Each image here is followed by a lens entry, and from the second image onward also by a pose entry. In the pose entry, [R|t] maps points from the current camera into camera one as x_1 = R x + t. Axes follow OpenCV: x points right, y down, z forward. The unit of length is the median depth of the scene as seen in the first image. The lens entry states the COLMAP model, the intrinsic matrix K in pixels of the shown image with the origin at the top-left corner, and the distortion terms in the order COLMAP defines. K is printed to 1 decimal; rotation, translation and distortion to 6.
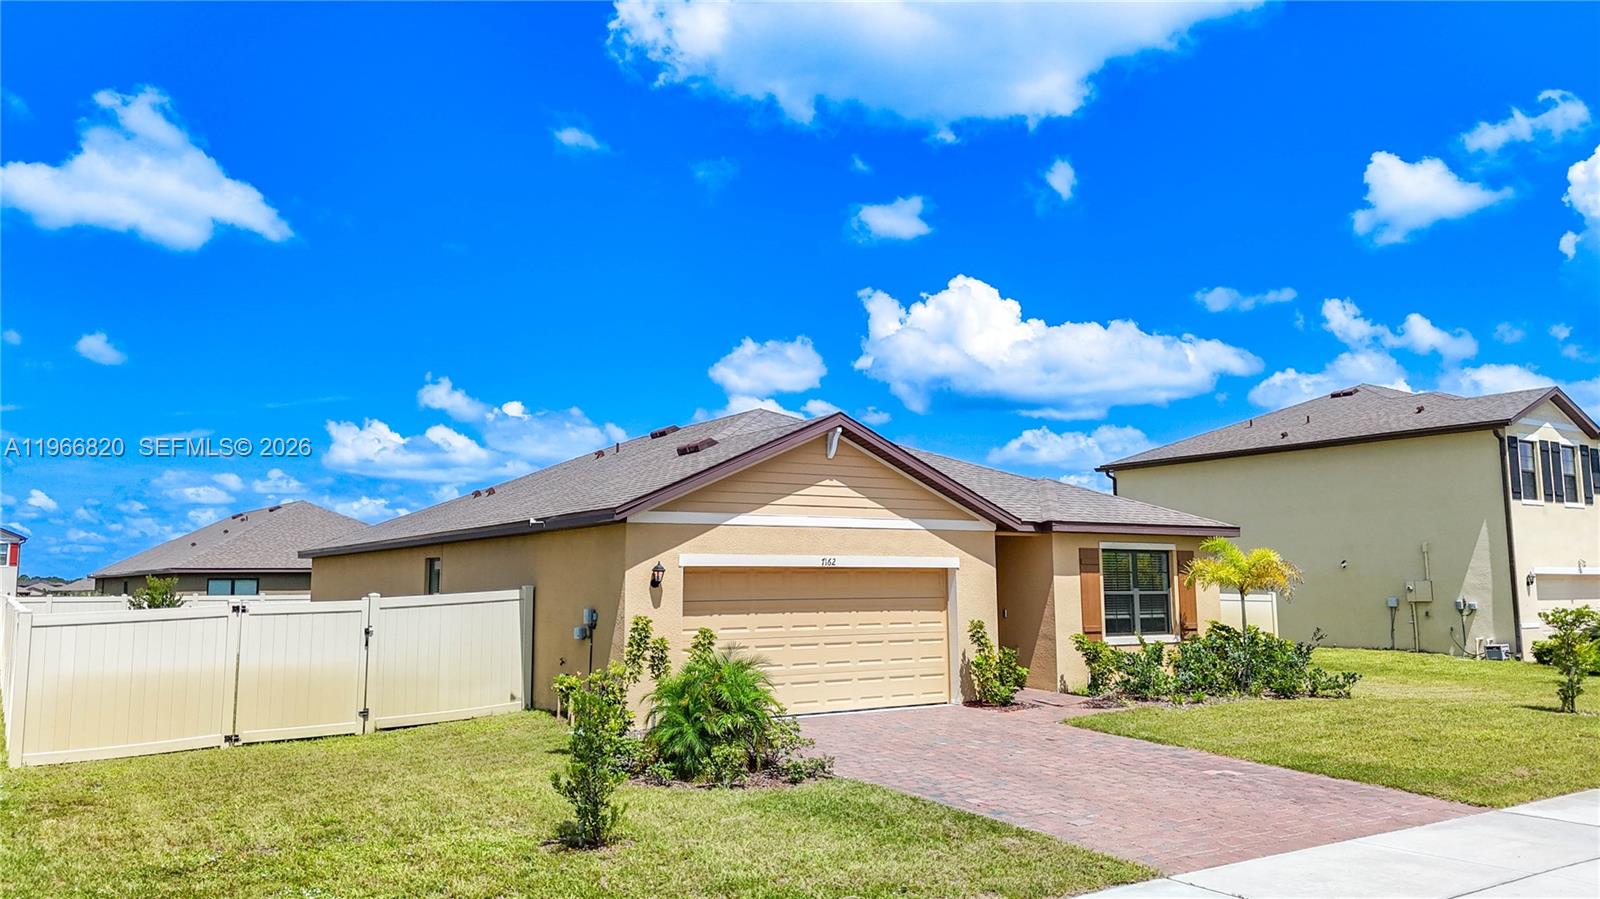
lens RADIAL K [[1196.2, 0, 772.7], [0, 1196.2, 447.9], [0, 0, 1]] dist [0.079835, -0.081996]
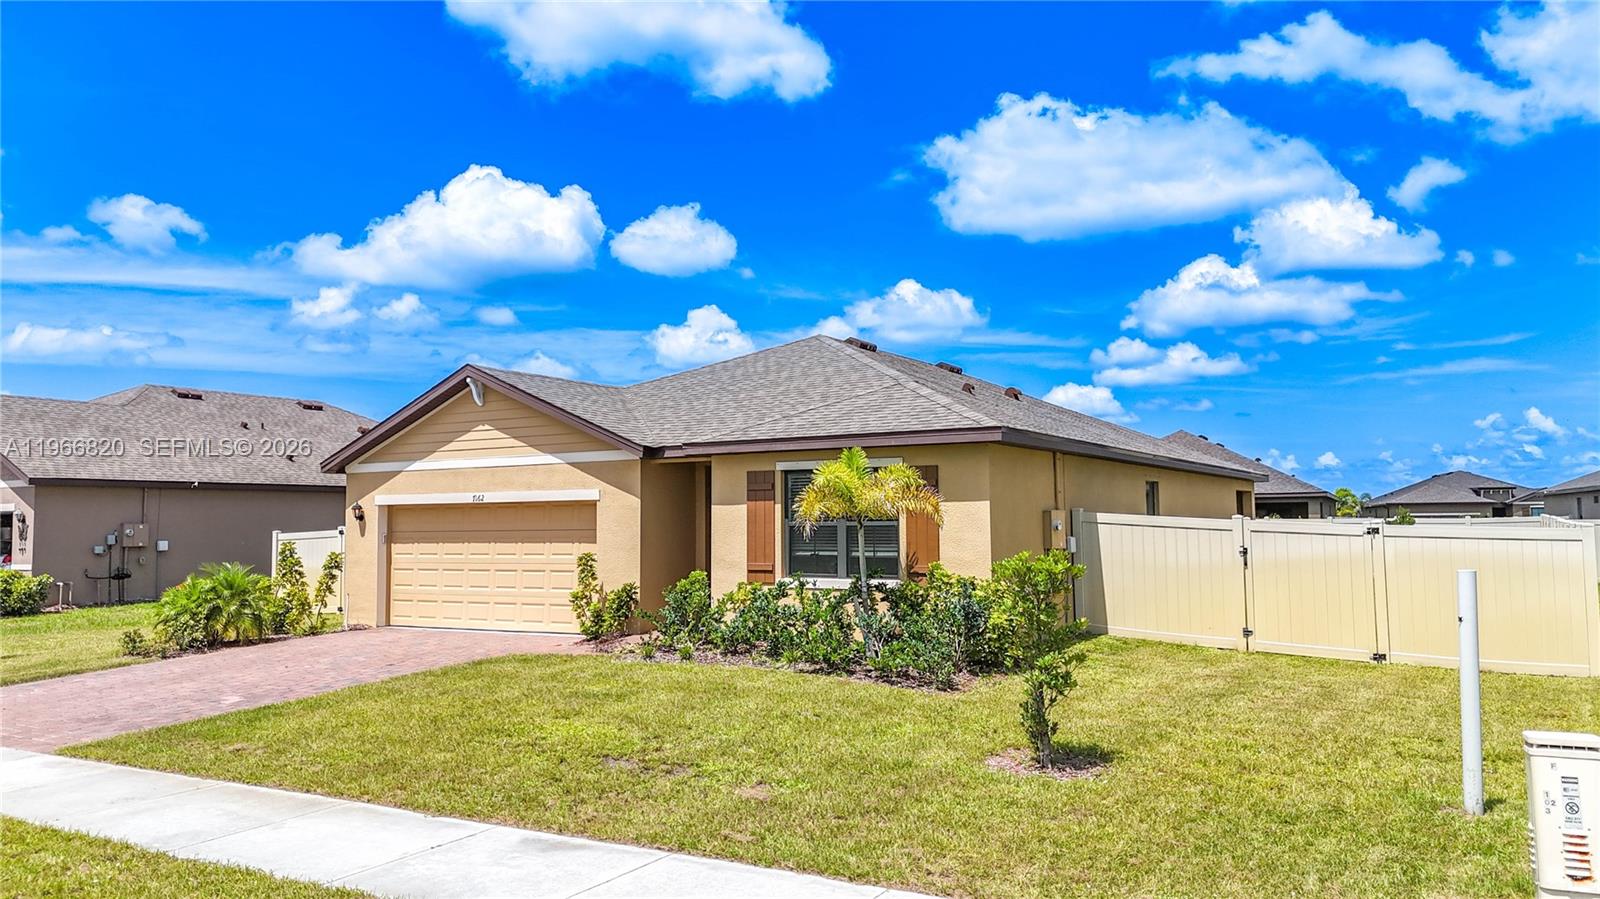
lens RADIAL K [[1184.9, 0, 800.0], [0, 1184.9, 449.5], [0, 0, 1]] dist [0.006843, 0.000939]
pose [[0.436779, -0.051029, -0.898121, 1.009673], [0.114619, 0.993409, -0.000701, 0.072813], [0.892237, -0.102635, 0.439749, 0.671063]]
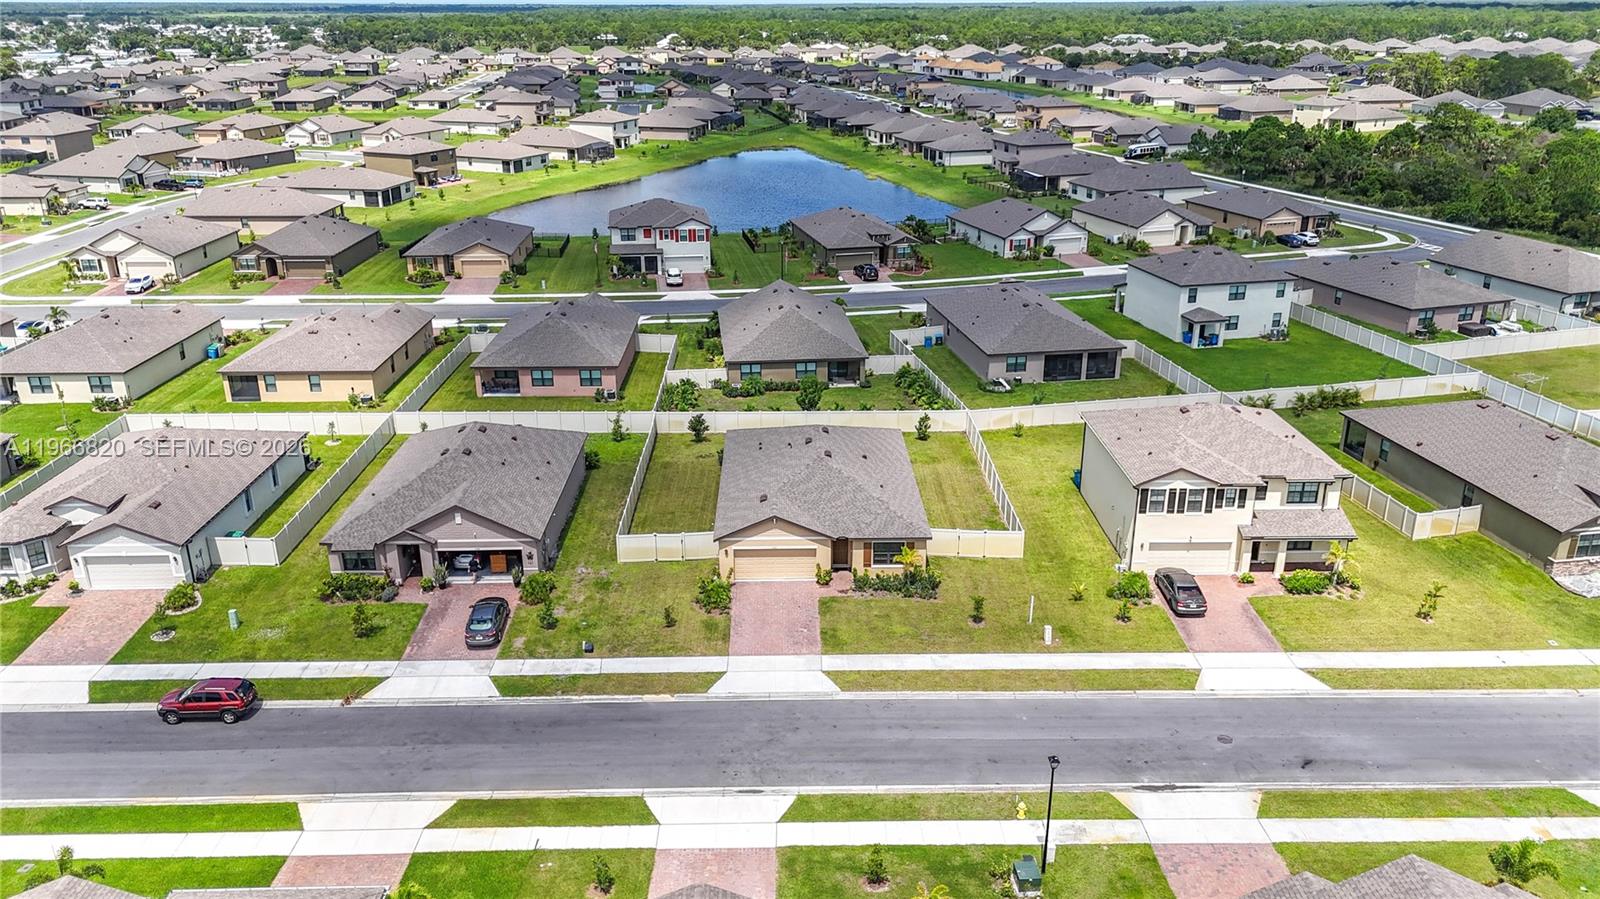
lens RADIAL K [[1163.6, 0, 800.0], [0, 1163.6, 449.5], [0, 0, 1]] dist [0.069912, -0.072165]
pose [[0.842244, 0.198098, -0.501381, 1.722128], [0.059779, 0.889985, 0.452055, -1.677161], [0.535772, -0.410713, 0.737742, -1.456103]]
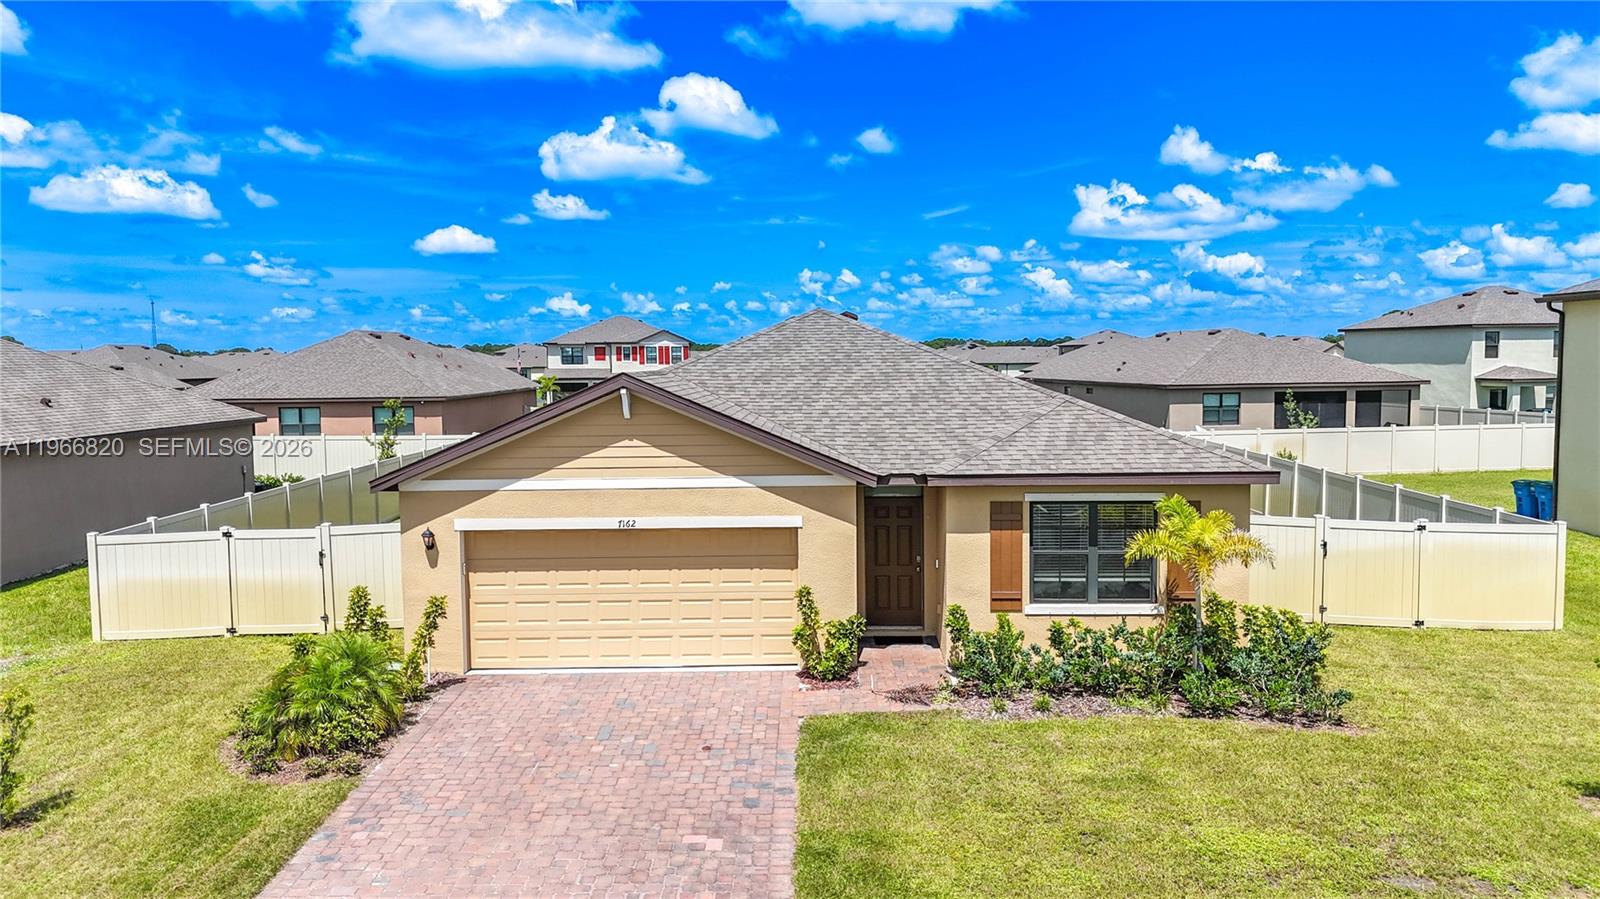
lens RADIAL K [[1163.6, 0, 800.0], [0, 1163.6, 449.5], [0, 0, 1]] dist [0.069912, -0.072165]
pose [[0.824874, 0.045155, -0.563510, 0.603190], [0.071446, 0.980485, 0.183153, -0.112305], [0.560783, -0.191339, 0.805551, 0.269467]]
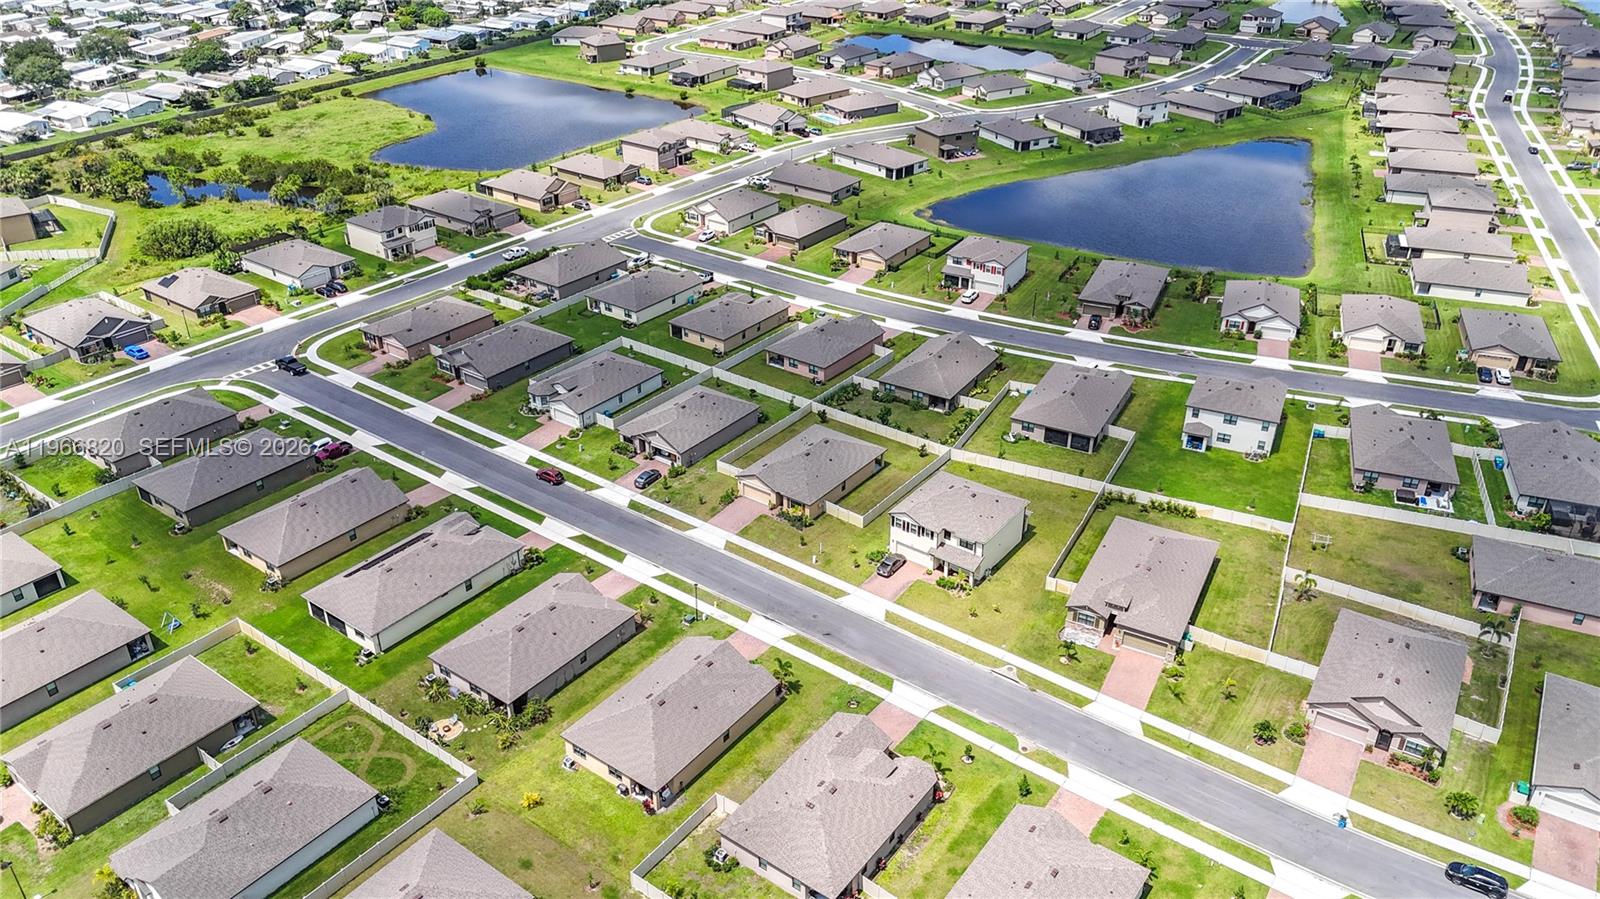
lens RADIAL K [[1163.6, 0, 800.0], [0, 1163.6, 449.5], [0, 0, 1]] dist [0.069912, -0.072165]
pose [[0.339572, 0.469123, -0.815239, 6.333749], [0.109674, 0.841080, 0.529676, -4.198436], [0.934164, -0.269274, 0.234157, -0.616724]]
